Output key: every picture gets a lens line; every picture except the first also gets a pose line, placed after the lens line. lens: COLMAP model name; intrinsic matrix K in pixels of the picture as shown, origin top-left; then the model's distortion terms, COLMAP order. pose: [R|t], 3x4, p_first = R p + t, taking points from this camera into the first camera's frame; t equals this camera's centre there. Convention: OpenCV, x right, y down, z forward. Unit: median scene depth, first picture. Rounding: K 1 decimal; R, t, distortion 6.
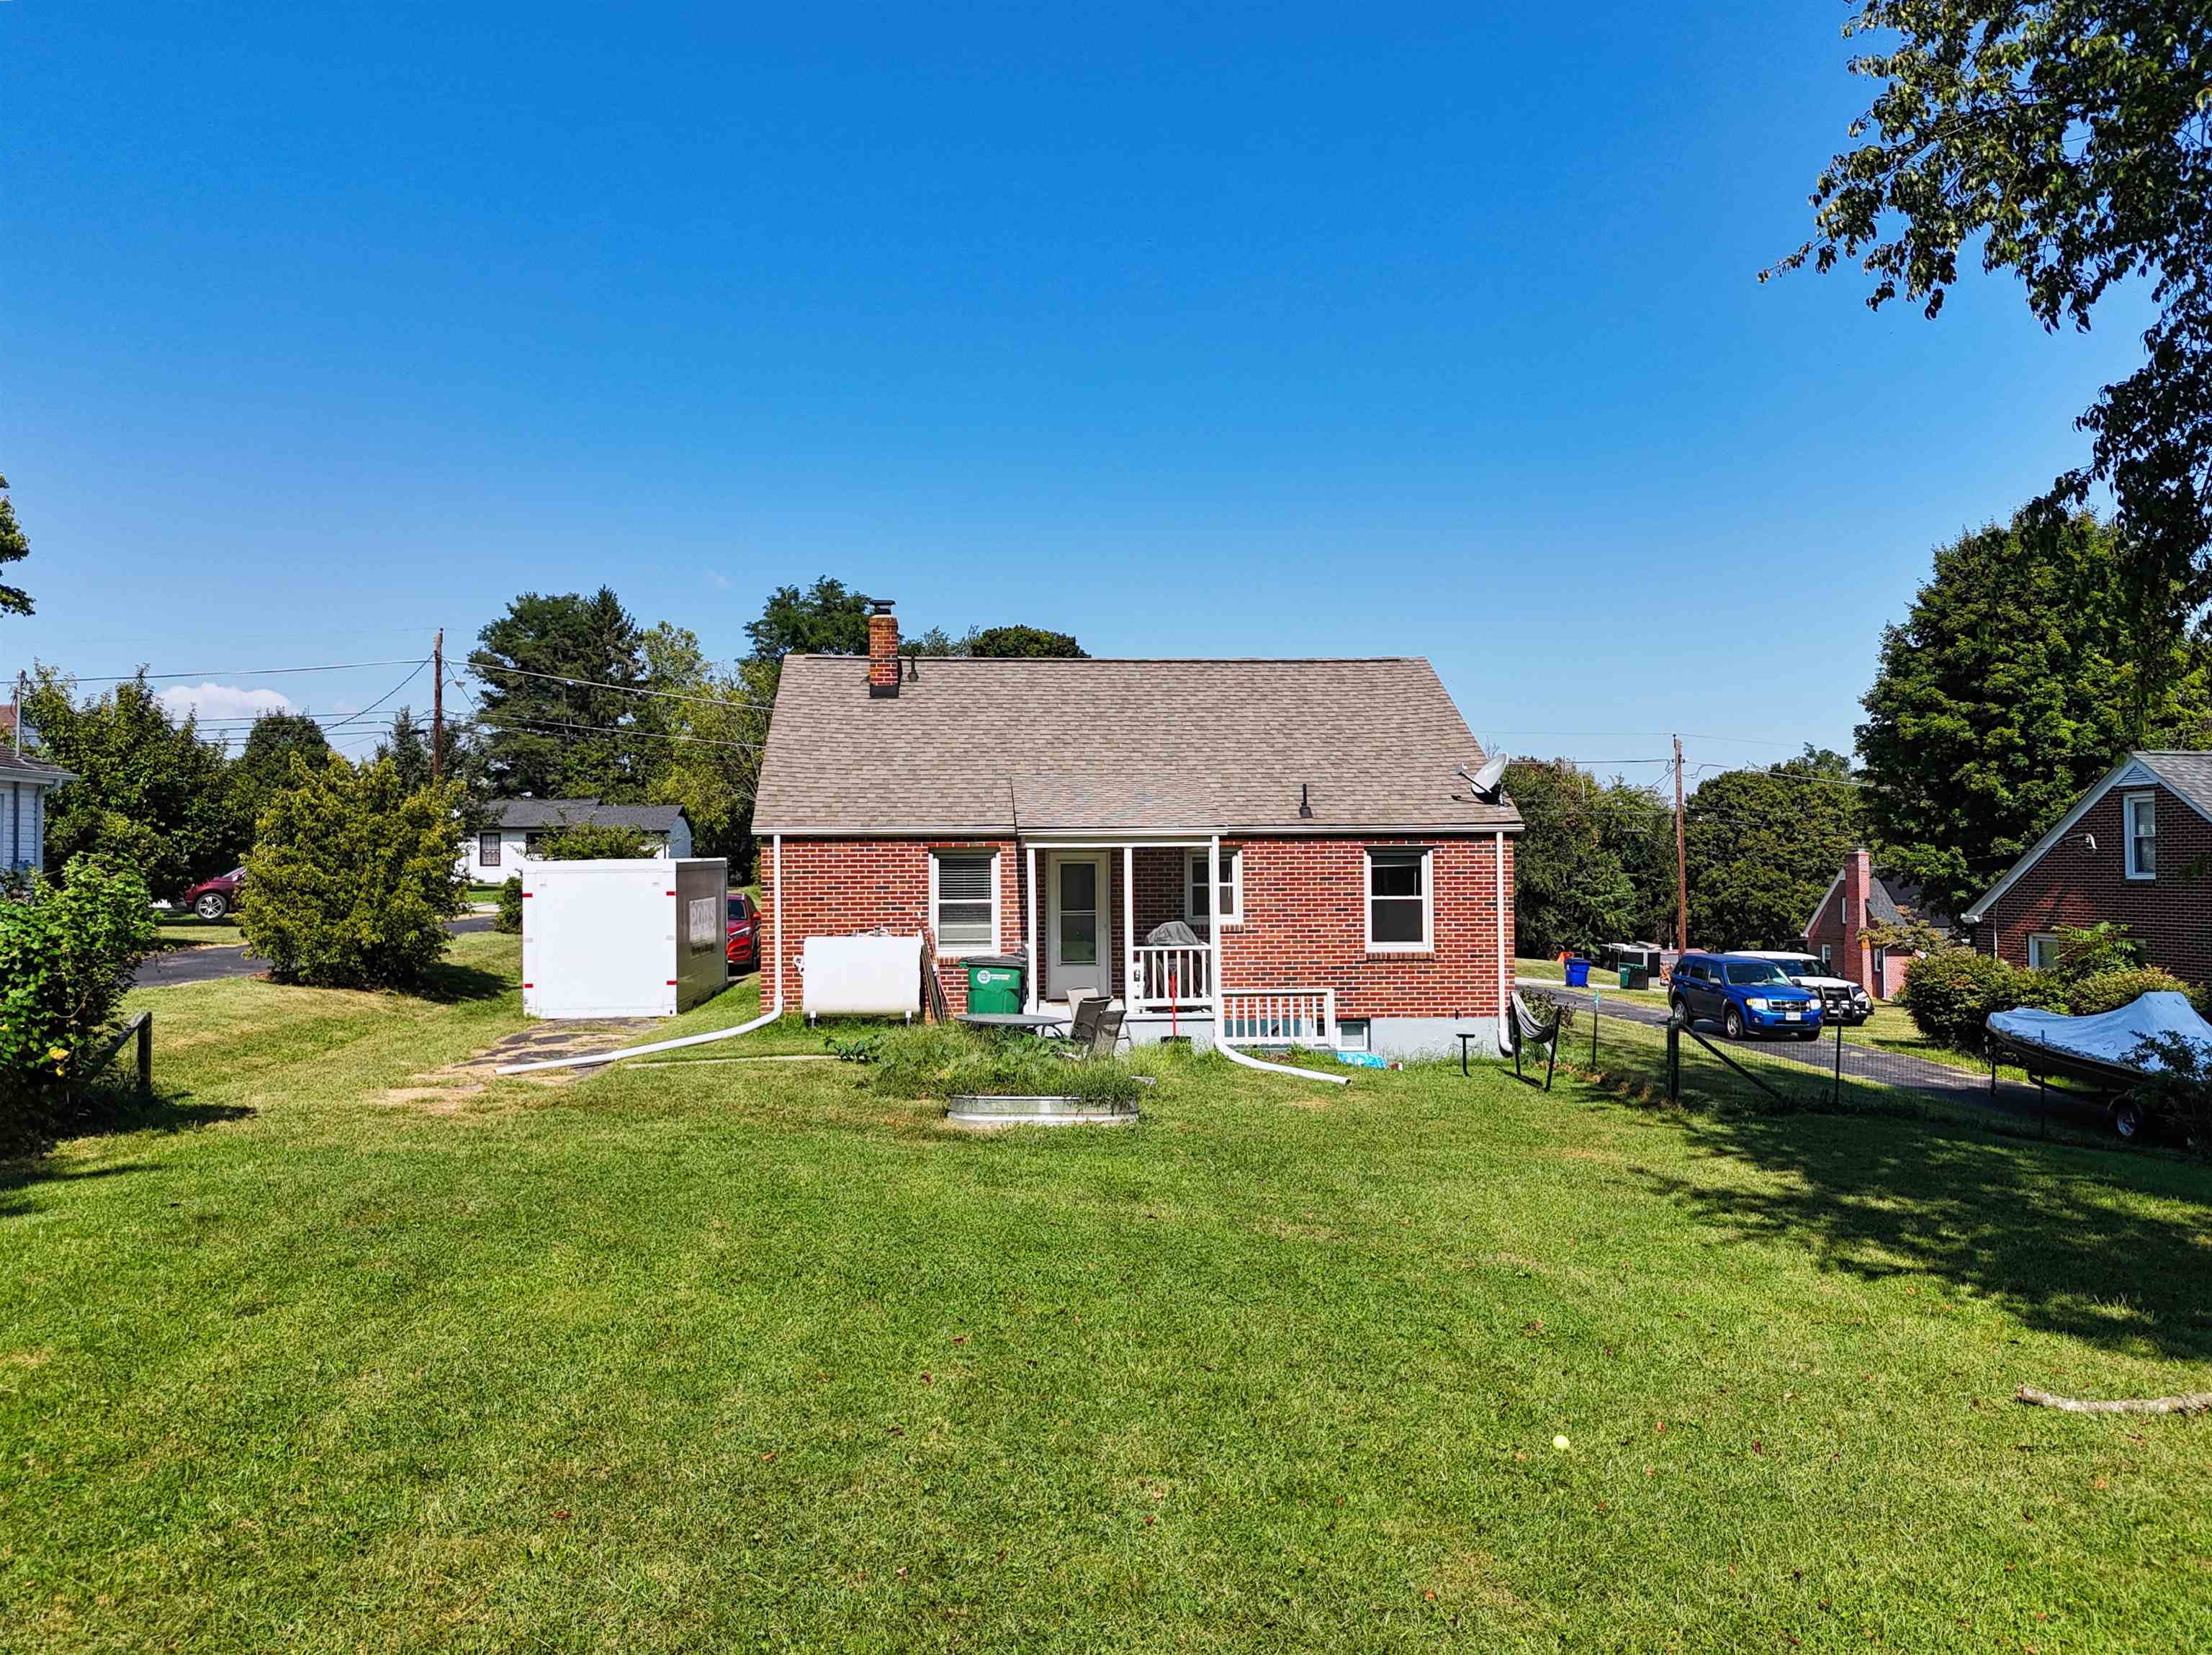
lens RADIAL K [[1701.2, 0, 1106.0], [0, 1701.2, 827.5], [0, 0, 1]] dist [0.048816, -0.006052]
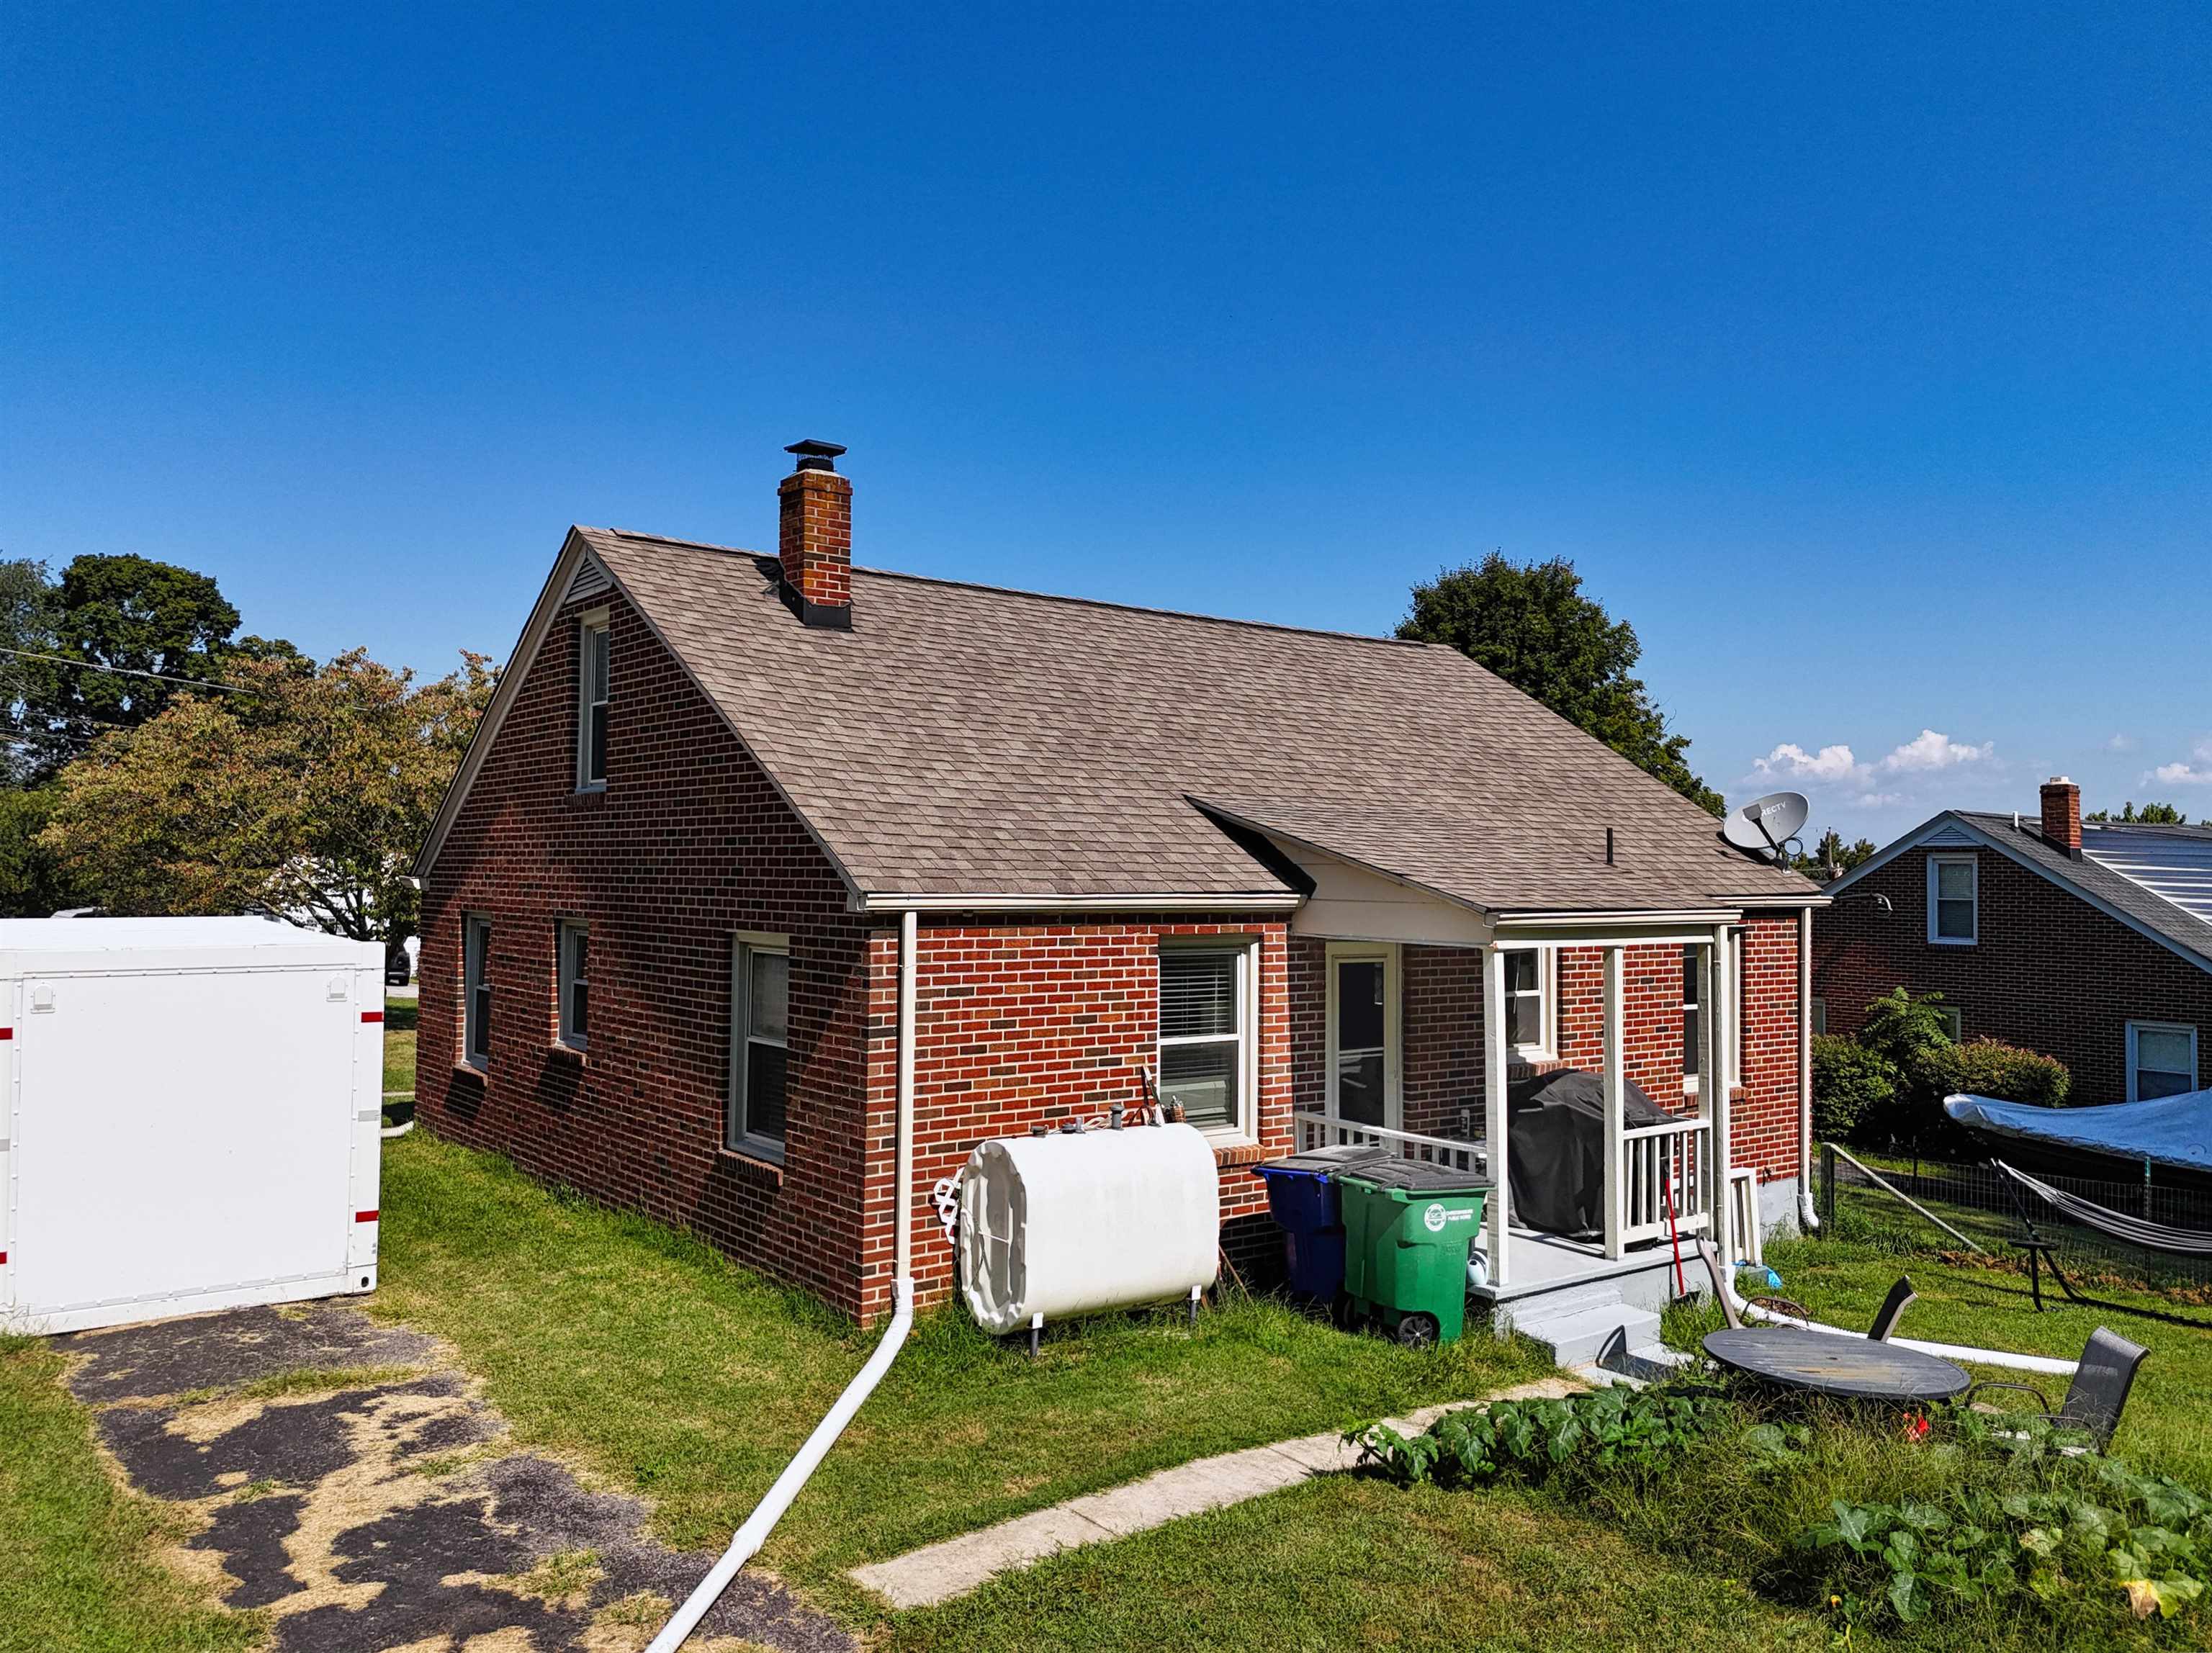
lens RADIAL K [[1648.6, 0, 1095.3], [0, 1648.6, 818.9], [0, 0, 1]] dist [0.051626, -0.002159]
pose [[0.844600, 0.033931, 0.534321, -0.369410], [-0.031450, 0.999411, -0.013752, -0.014711], [-0.534473, -0.005190, 0.845170, 0.587691]]
